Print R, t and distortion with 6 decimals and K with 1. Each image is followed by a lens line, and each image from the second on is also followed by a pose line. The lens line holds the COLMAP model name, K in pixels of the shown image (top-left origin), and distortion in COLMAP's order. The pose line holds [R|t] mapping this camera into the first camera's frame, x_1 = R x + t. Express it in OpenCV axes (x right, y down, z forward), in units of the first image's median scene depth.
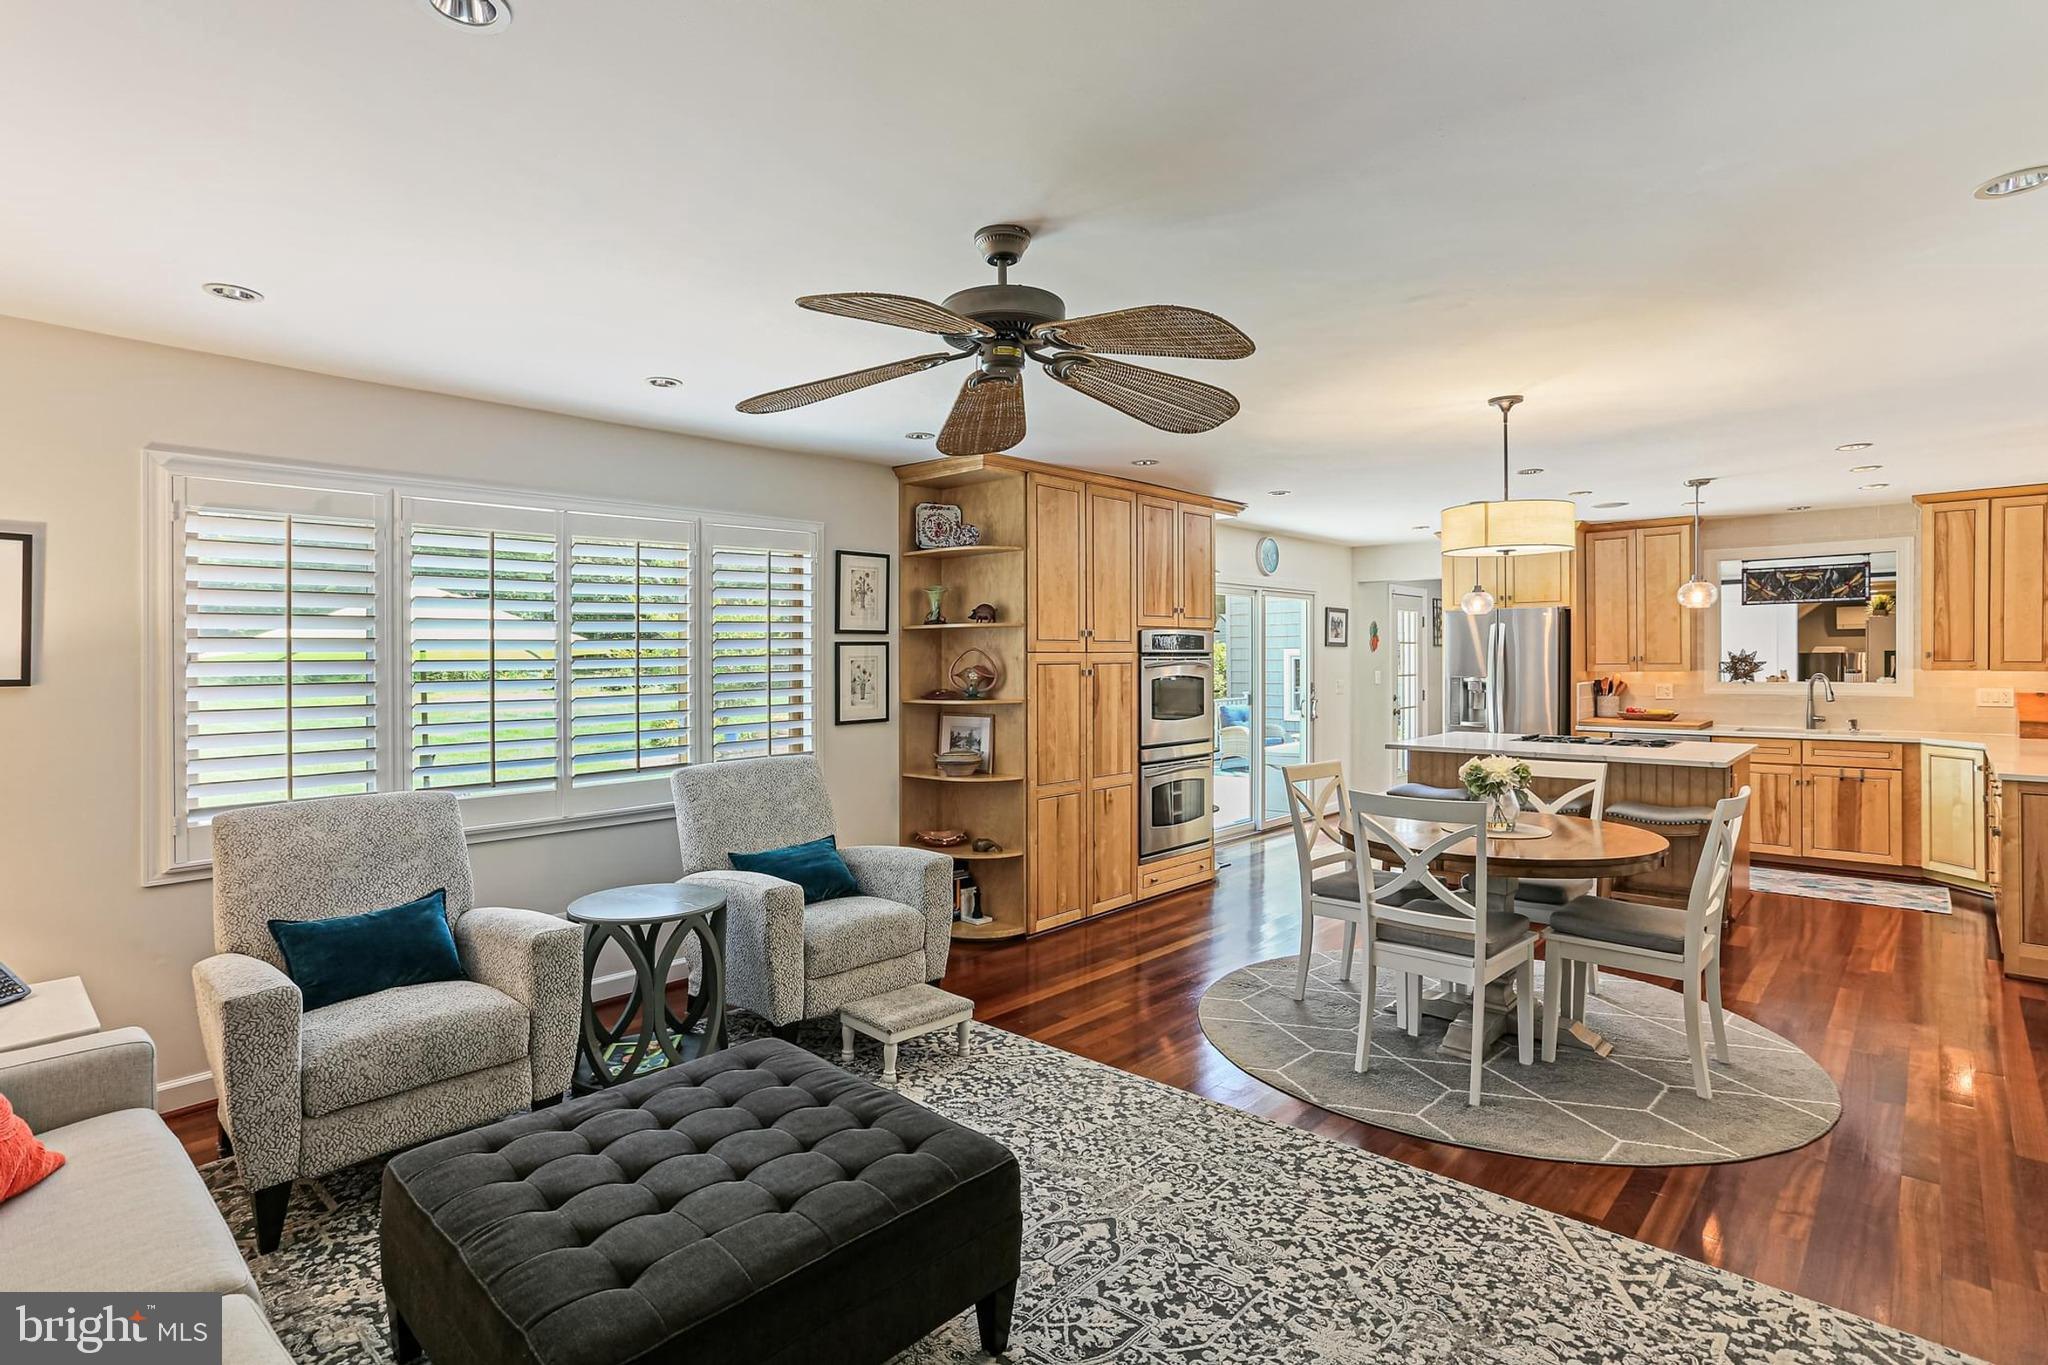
lens RADIAL K [[1019.9, 0, 959.6], [0, 1019.9, 666.0], [0, 0, 1]] dist [-0.044766, 0.023988]
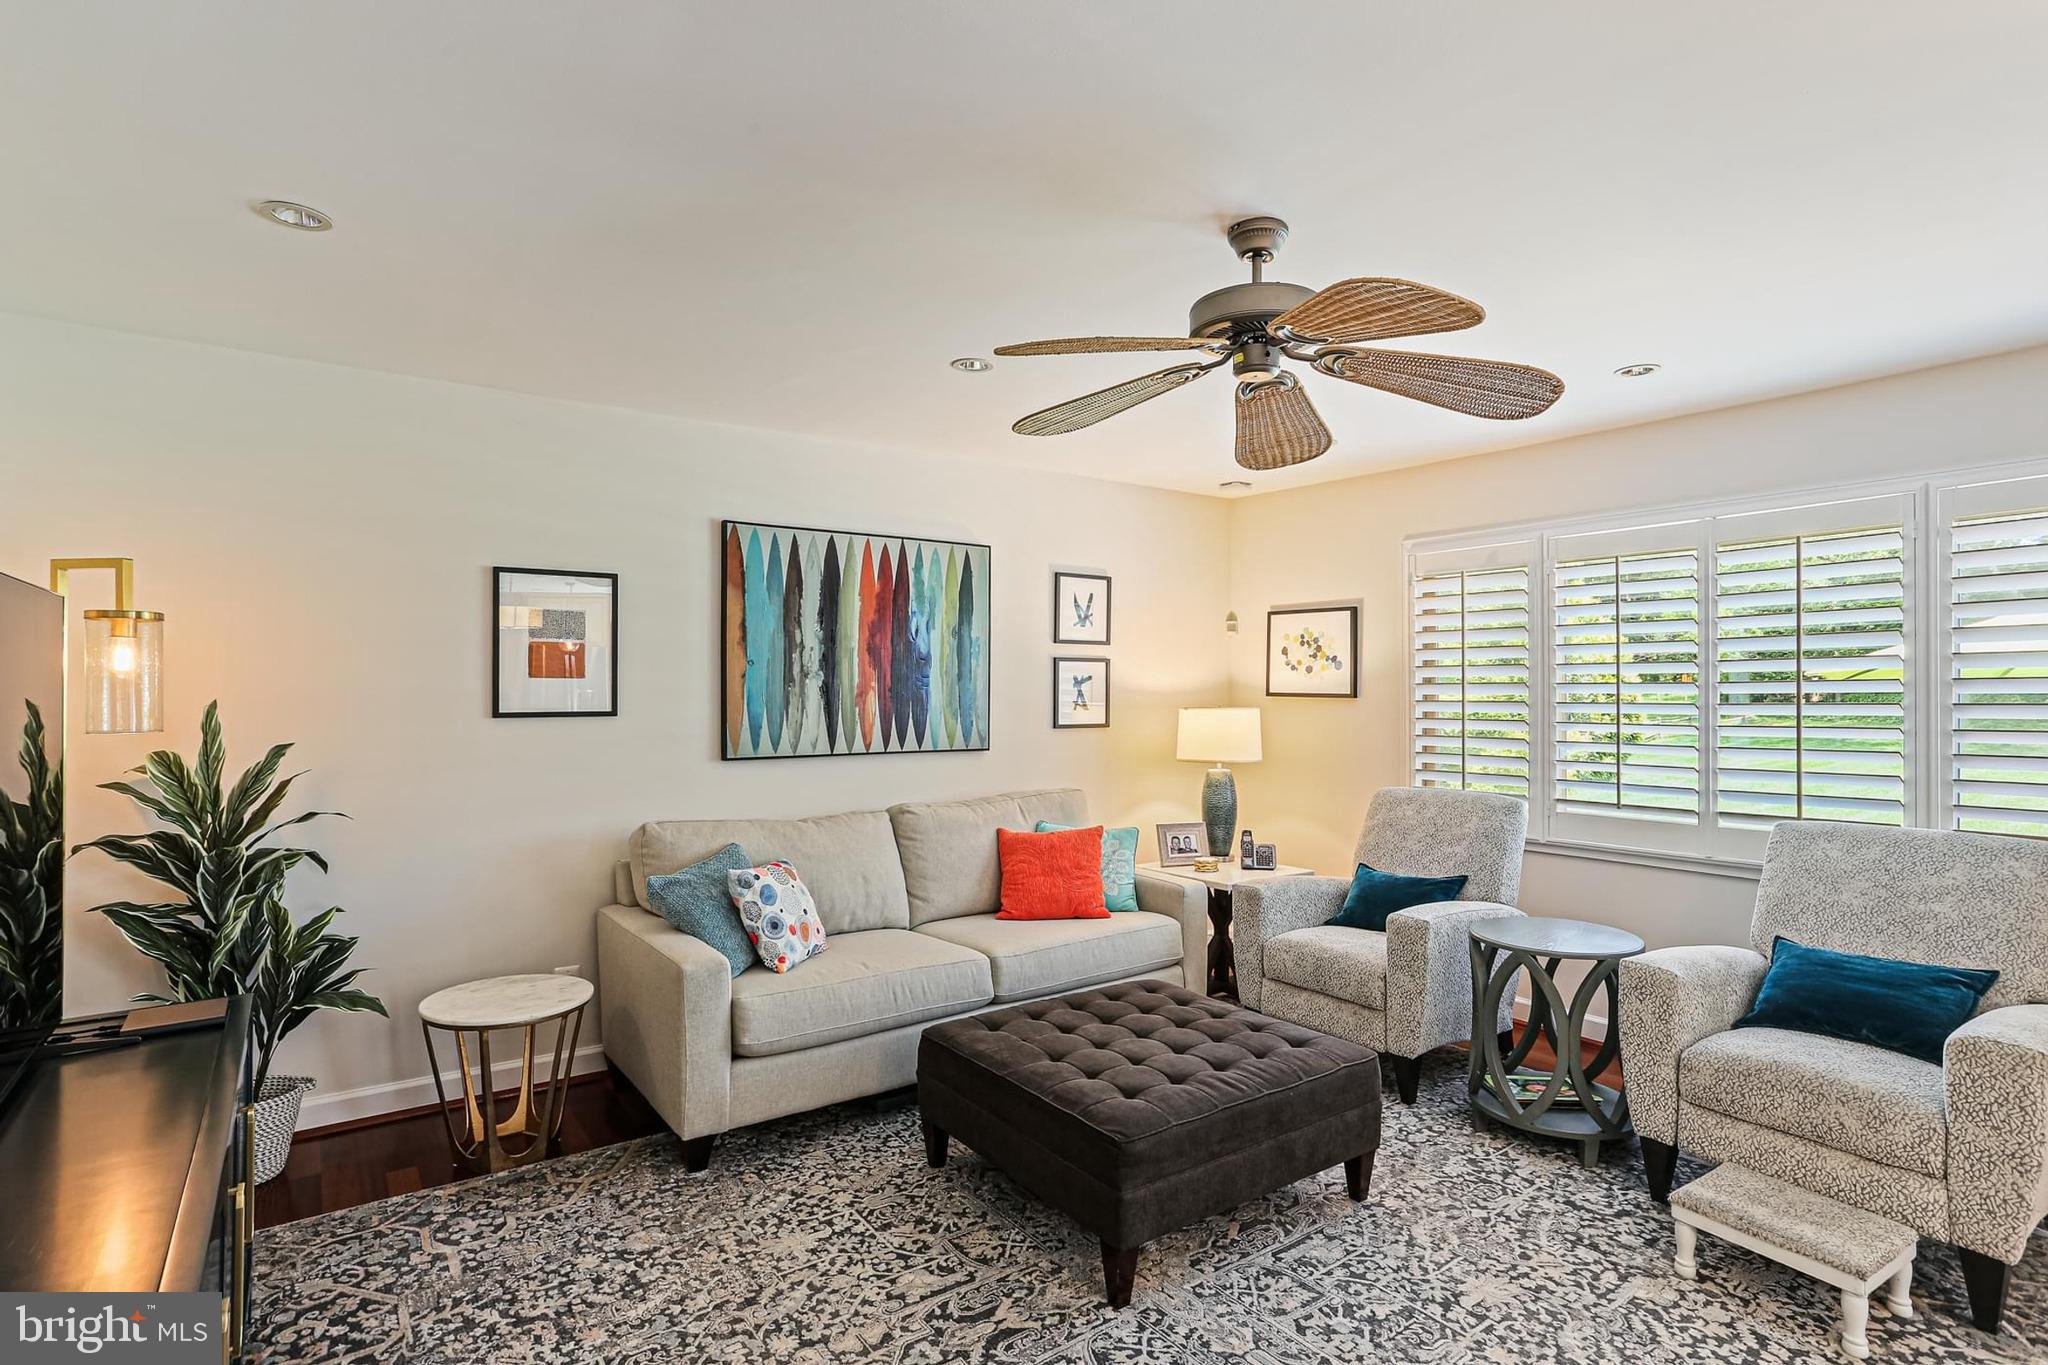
lens RADIAL K [[1019.9, 0, 1045.5], [0, 1019.9, 678.3], [0, 0, 1]] dist [-0.044766, 0.023988]
pose [[-0.163080, -0.005301, -0.986599, 0.918469], [-0.007905, 0.999960, -0.004066, -0.002339], [0.986581, 0.007136, -0.163116, 0.880088]]
